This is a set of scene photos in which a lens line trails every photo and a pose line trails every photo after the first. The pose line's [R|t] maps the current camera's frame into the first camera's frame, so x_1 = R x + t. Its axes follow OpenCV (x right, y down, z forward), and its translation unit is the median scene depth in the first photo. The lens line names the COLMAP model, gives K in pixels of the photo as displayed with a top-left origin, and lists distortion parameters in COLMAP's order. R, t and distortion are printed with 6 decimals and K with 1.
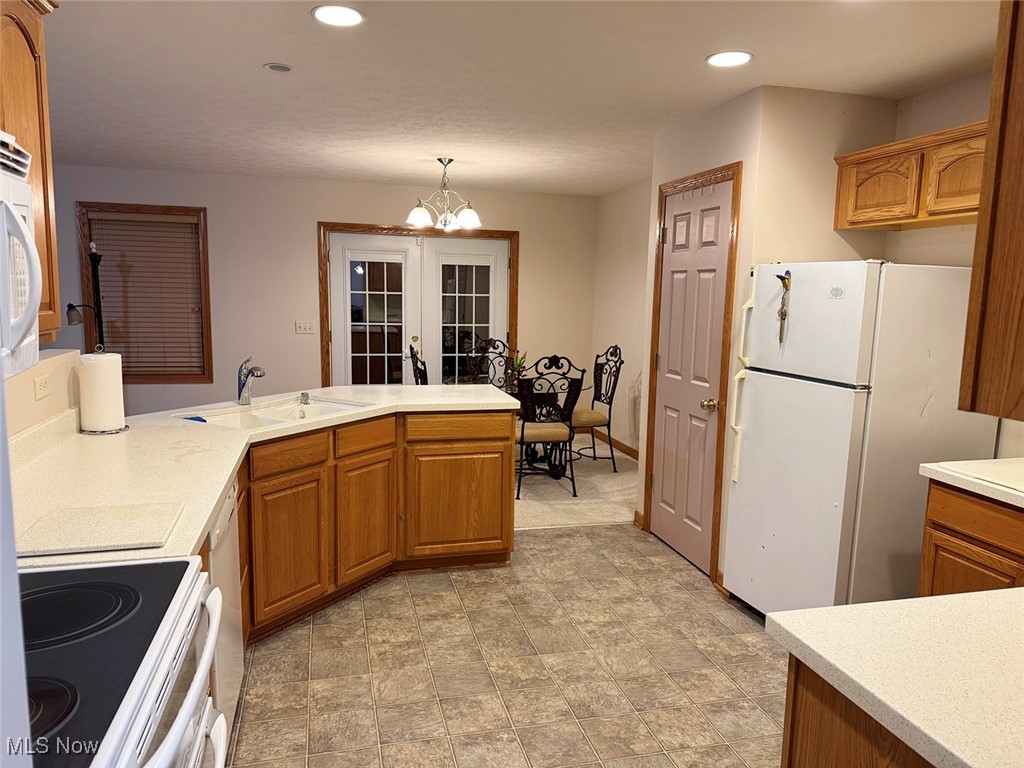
lens RADIAL K [[723.9, 0, 511.2], [0, 723.9, 389.2], [0, 0, 1]] dist [0.006041, -0.001969]
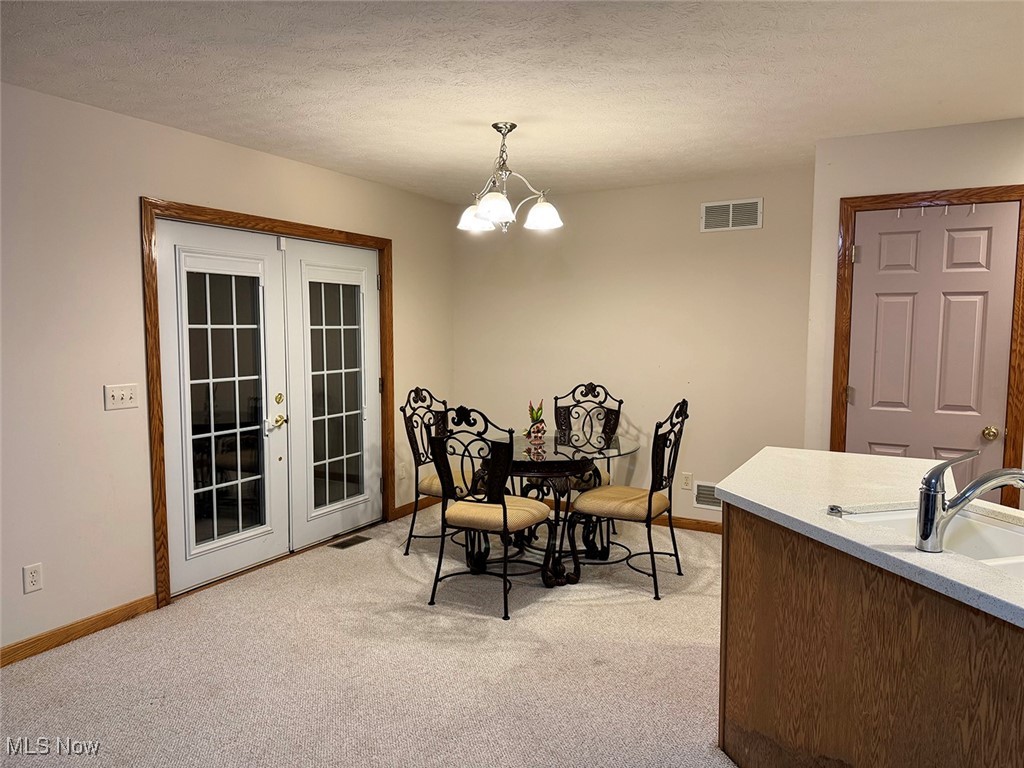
lens RADIAL K [[723.9, 0, 512.9], [0, 723.9, 377.6], [0, 0, 1]] dist [0.006041, -0.001969]
pose [[0.688052, -0.074206, 0.721857, -0.459252], [0.111106, 0.993801, -0.003742, -0.064760], [-0.717105, 0.082778, 0.692032, 0.430870]]
